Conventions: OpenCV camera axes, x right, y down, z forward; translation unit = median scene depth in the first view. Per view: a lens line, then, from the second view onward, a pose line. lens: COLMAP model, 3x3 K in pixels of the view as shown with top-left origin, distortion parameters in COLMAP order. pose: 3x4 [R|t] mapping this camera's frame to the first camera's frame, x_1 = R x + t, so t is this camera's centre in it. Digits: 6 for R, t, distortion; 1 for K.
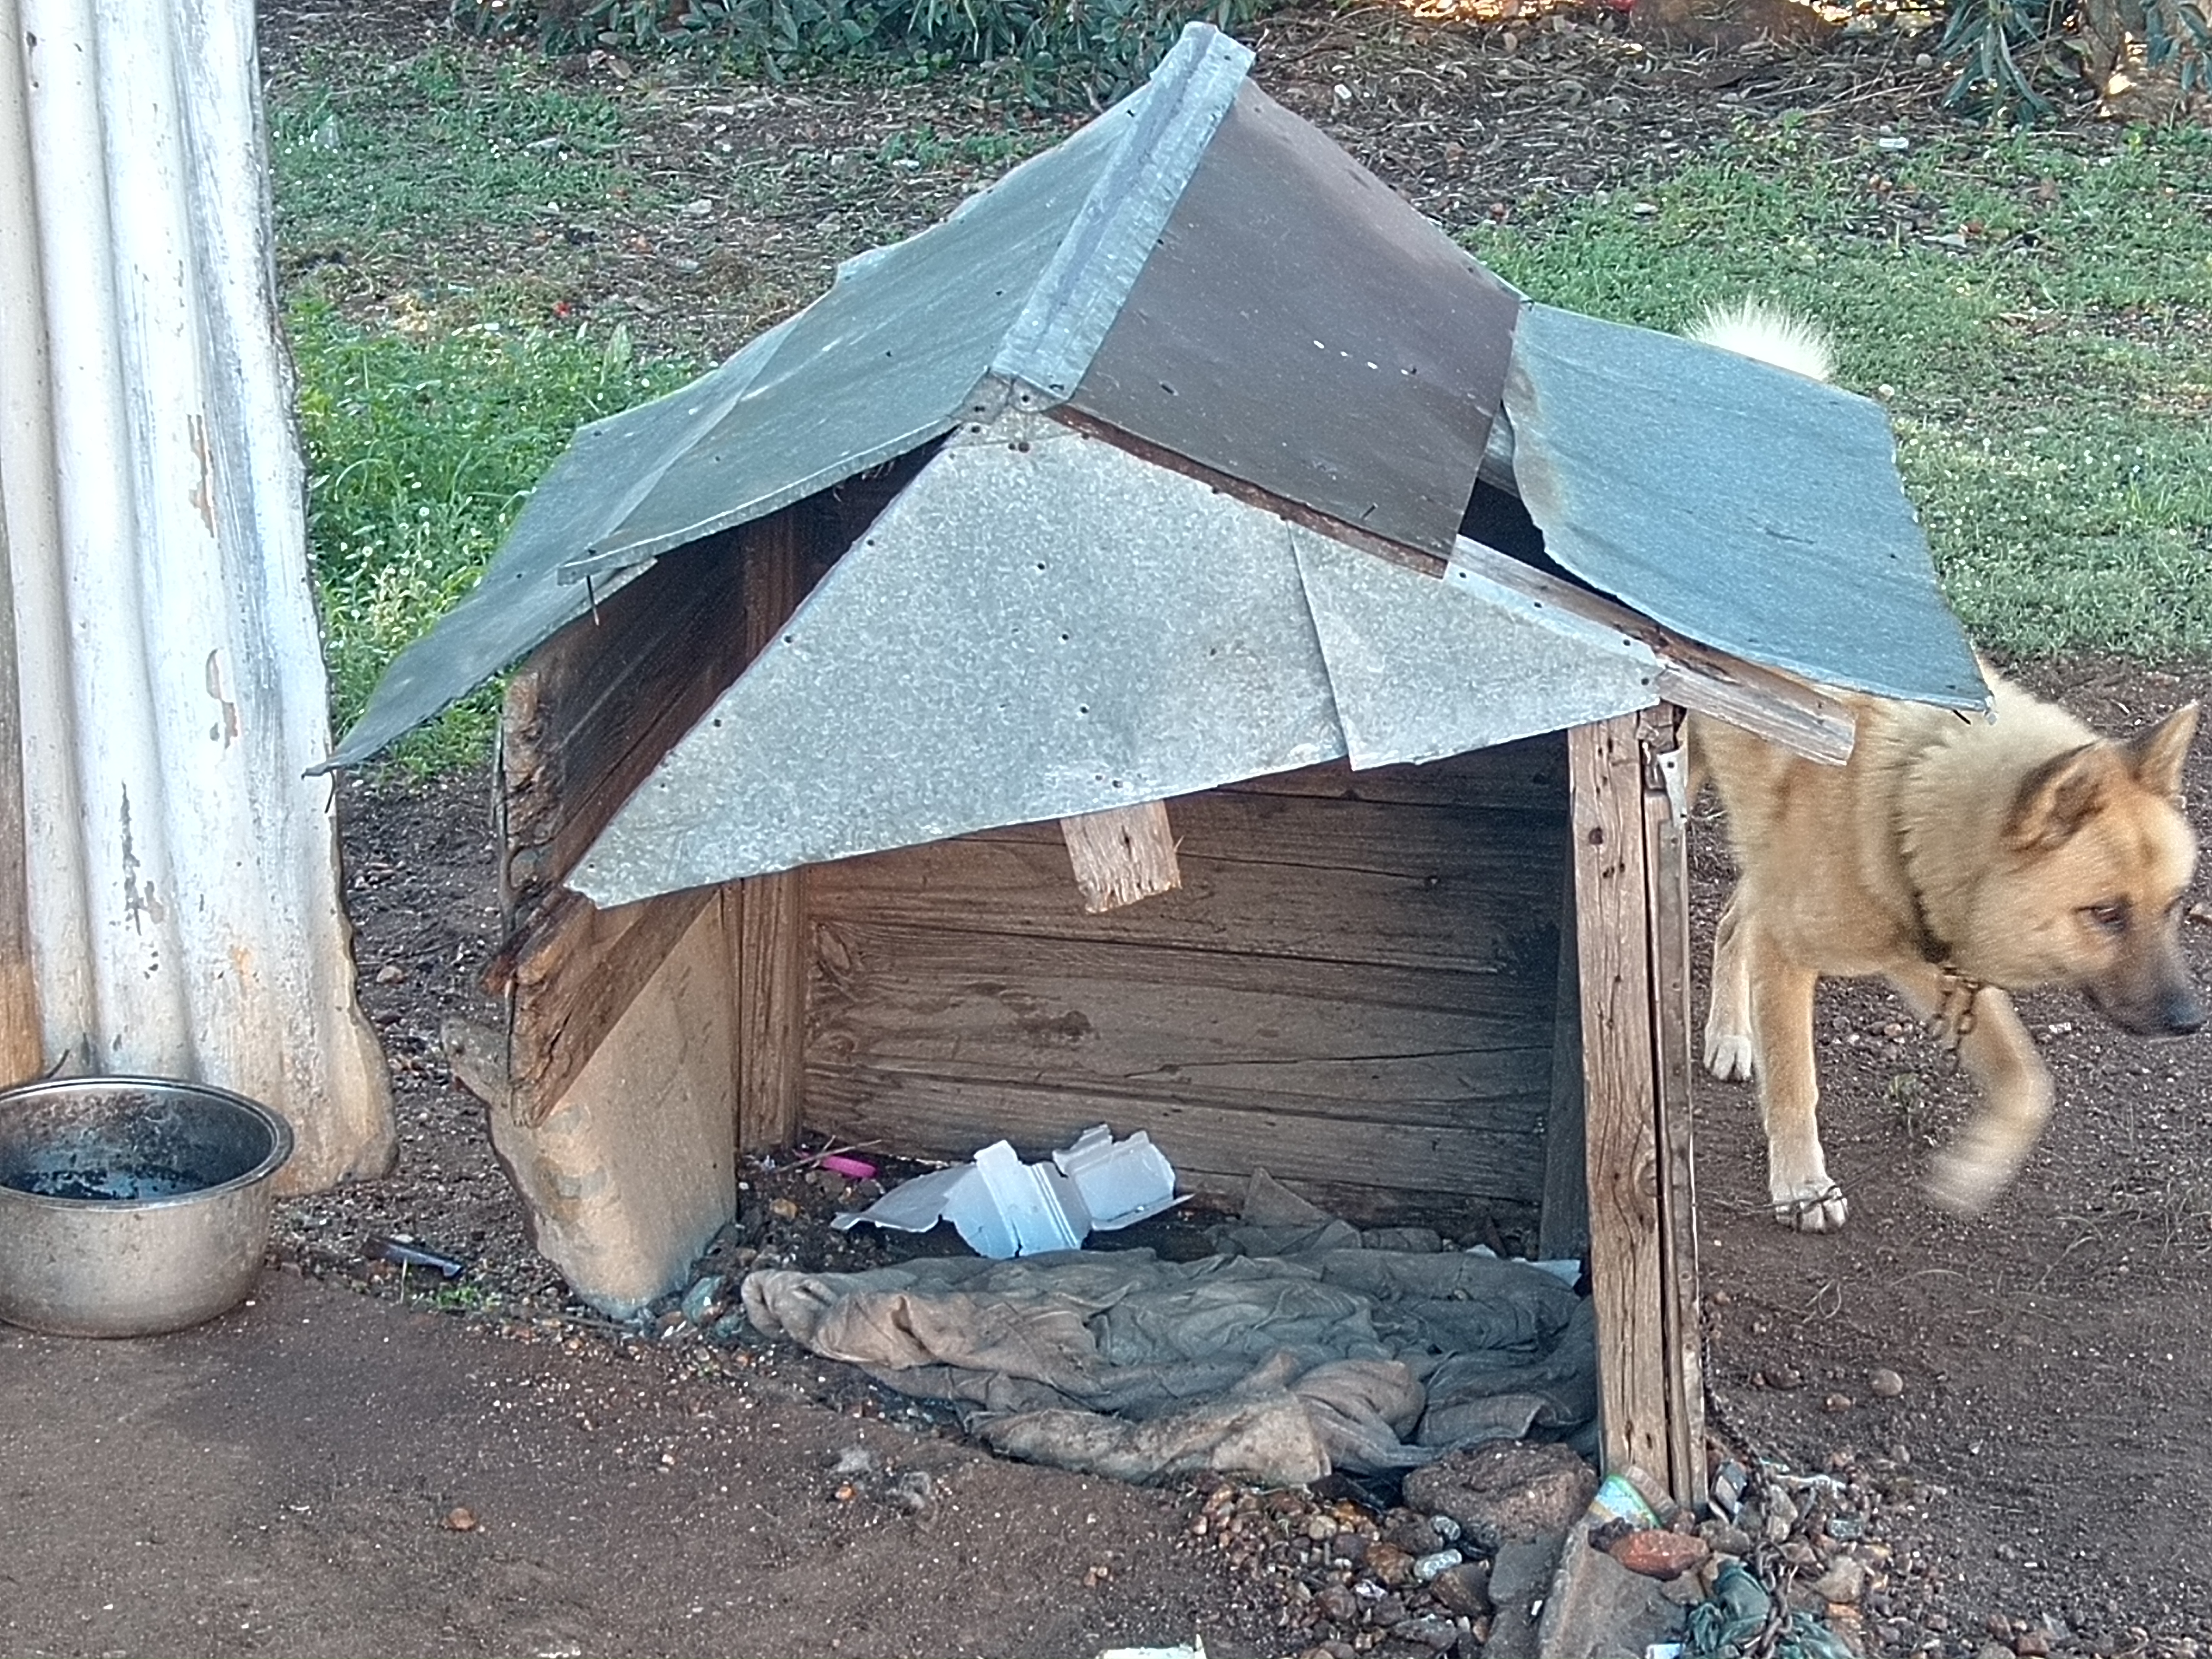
lens RADIAL K [[4890.7, 0, 1222.6], [0, 4890.7, 915.8], [0, 0, 1]] dist [0.112687, 0.000000]
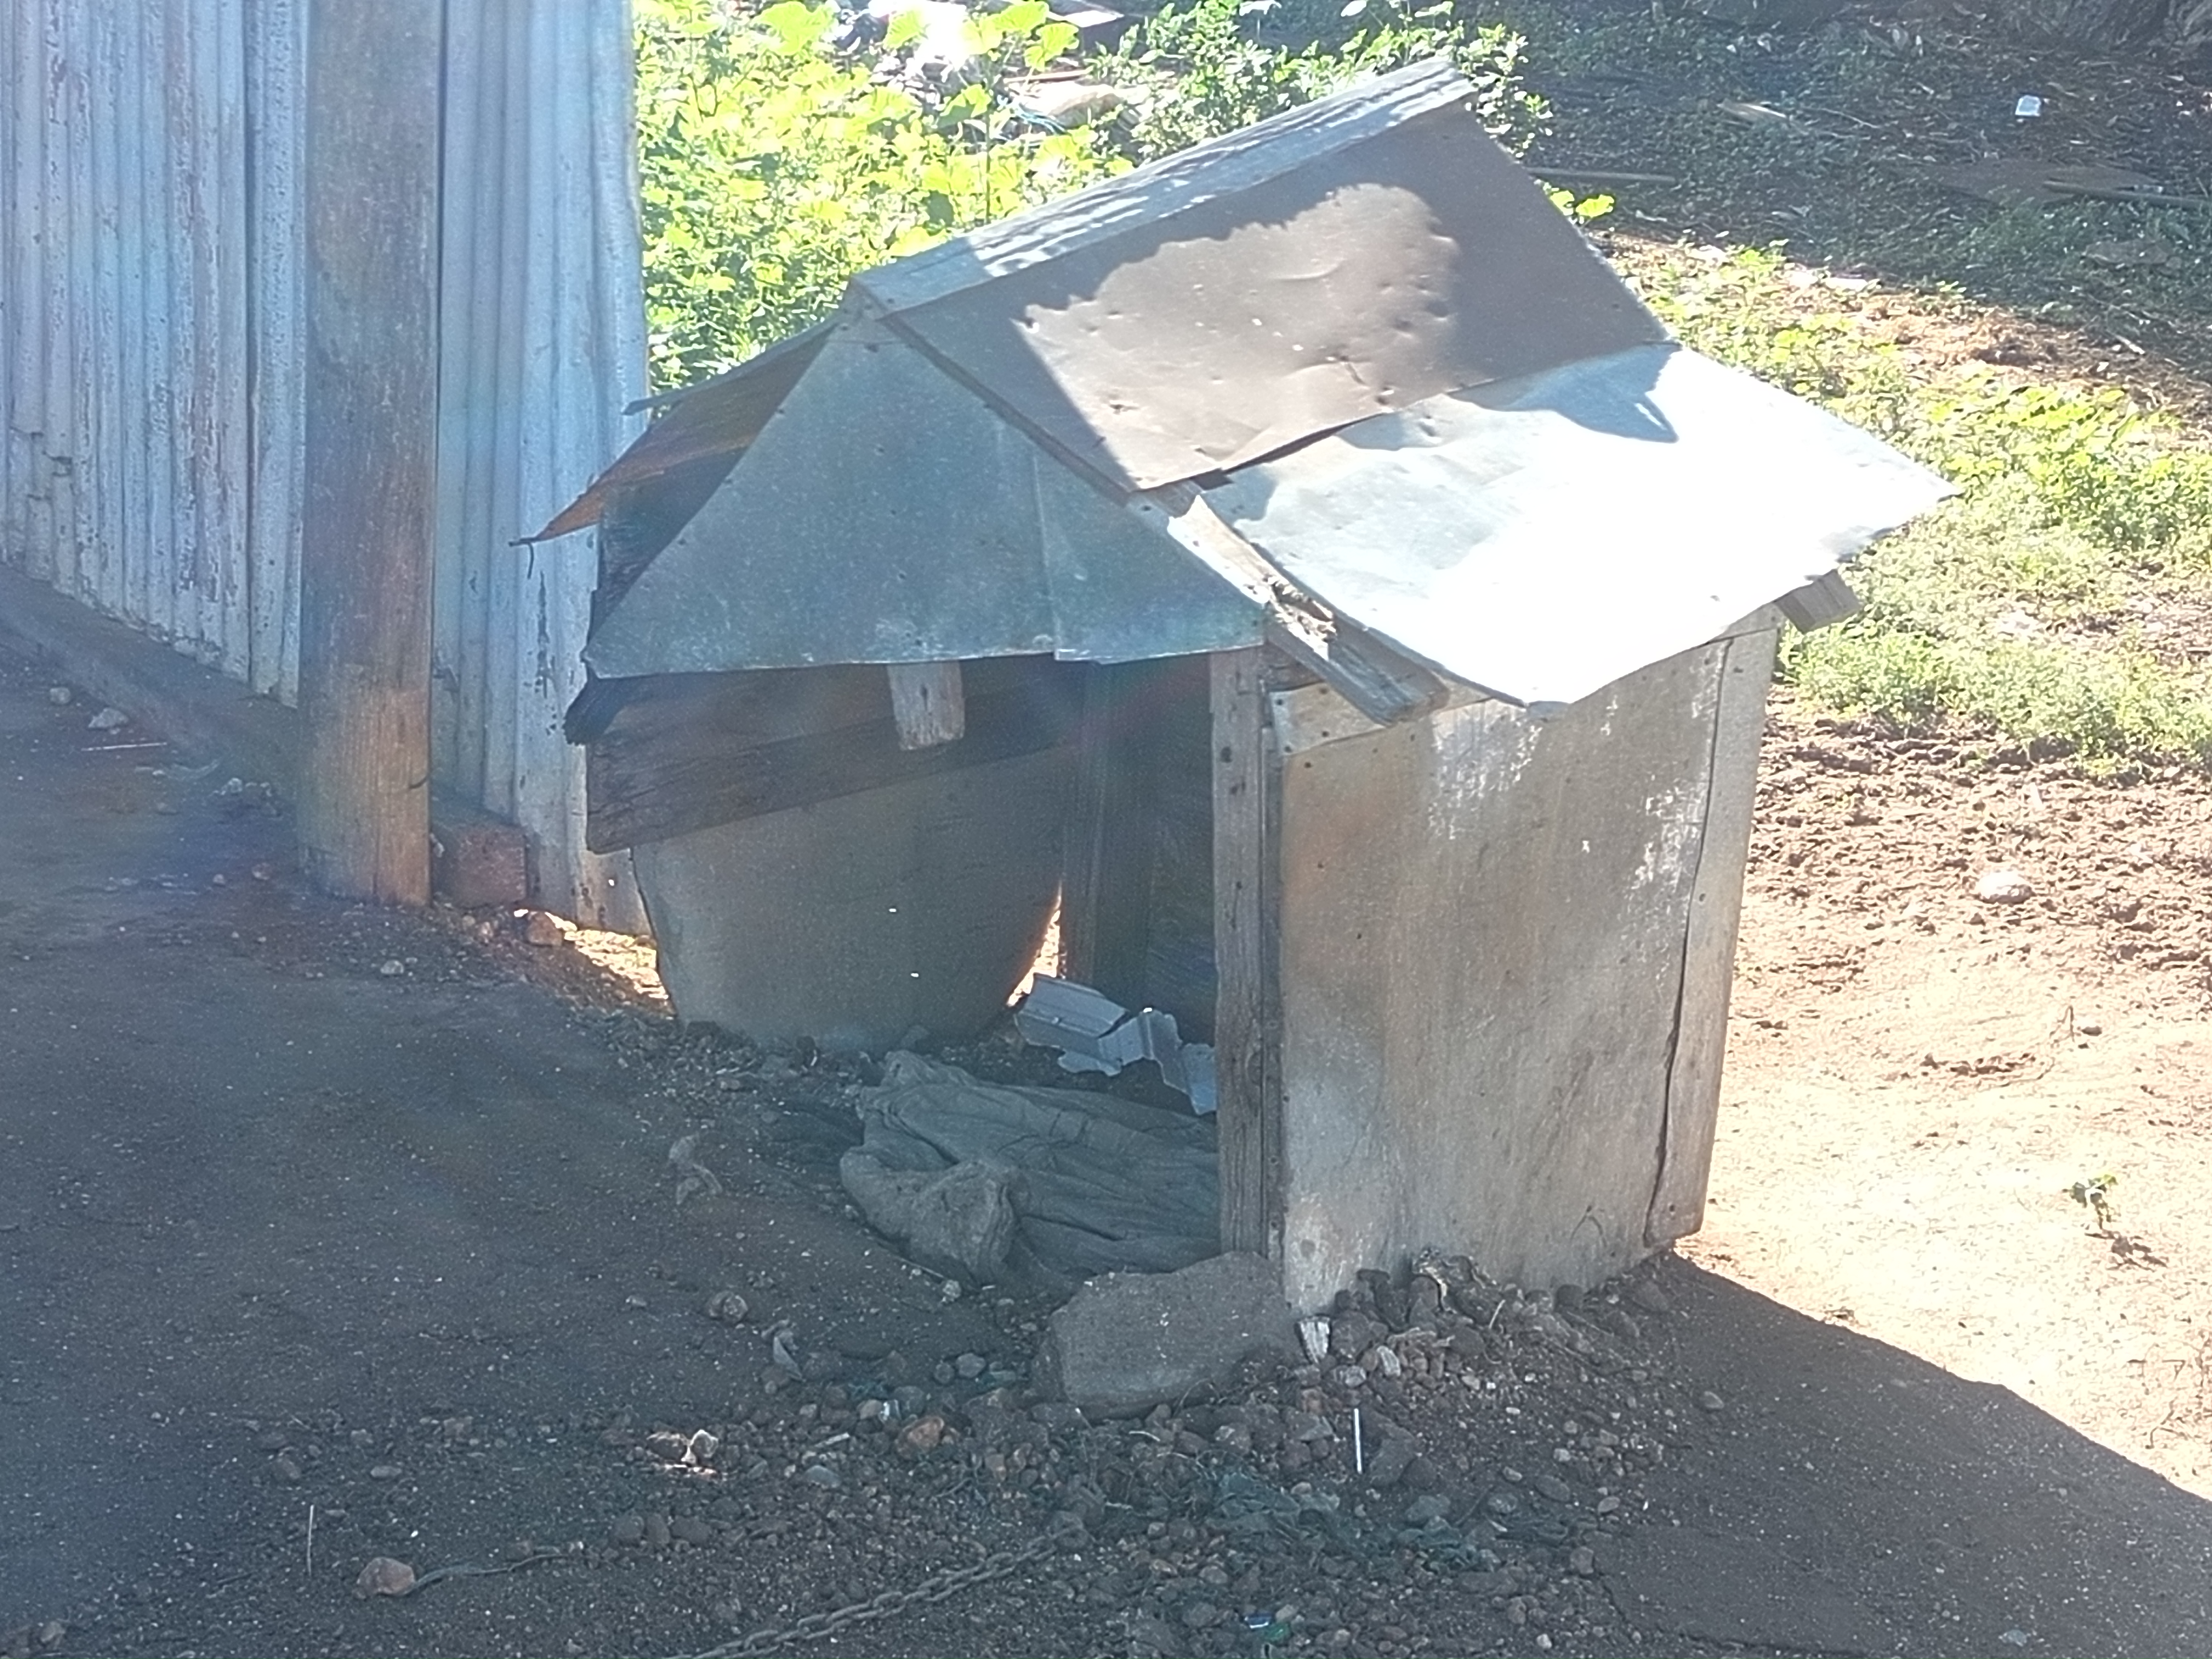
lens RADIAL K [[5338.7, 0, 1145.4], [0, 5338.7, 833.5], [0, 0, 1]] dist [0.077381, 0.000000]
pose [[0.829297, 0.177534, -0.529856, 0.703030], [-0.207758, 0.978177, 0.002579, 0.002713], [0.518751, 0.107943, 0.848084, -0.067385]]
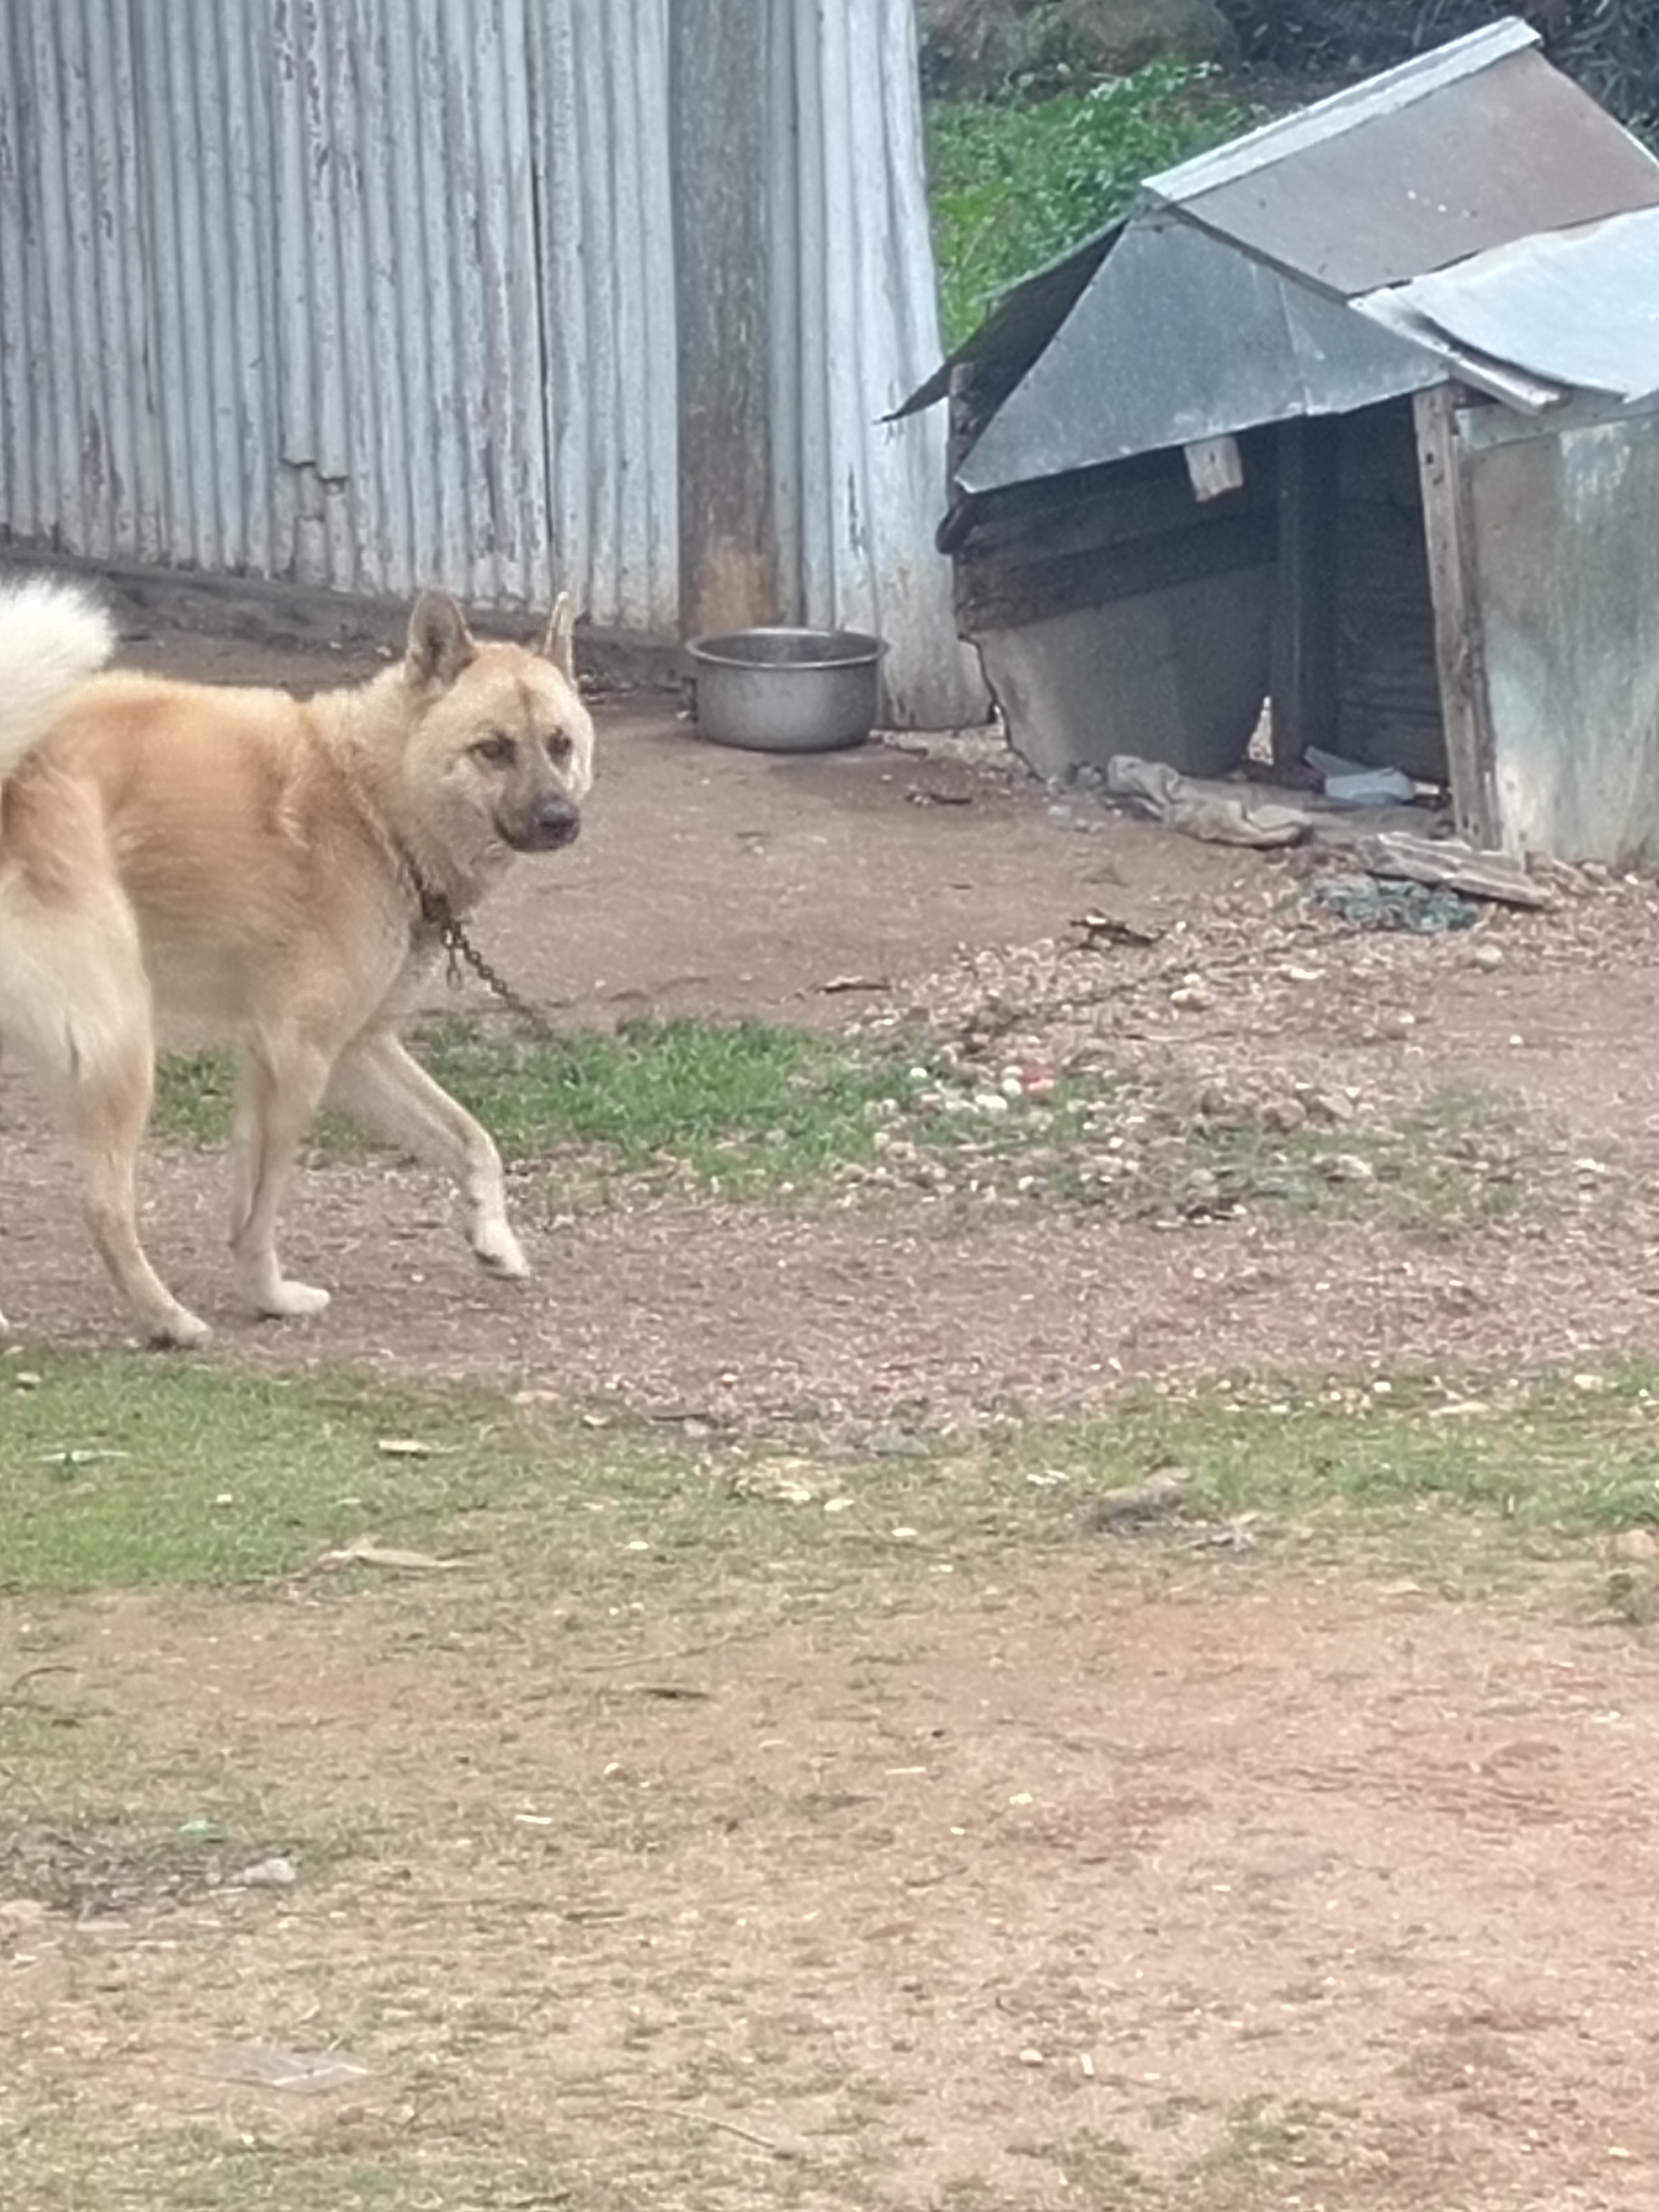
lens RADIAL K [[9972.7, 0, 778.9], [0, 9972.7, 1142.1], [0, 0, 1]] dist [0.090154, 0.000000]
pose [[0.853591, 0.070832, -0.516105, 1.678124], [-0.126616, 0.989214, -0.073648, 0.500477], [0.505322, 0.128213, 0.853353, -2.061501]]
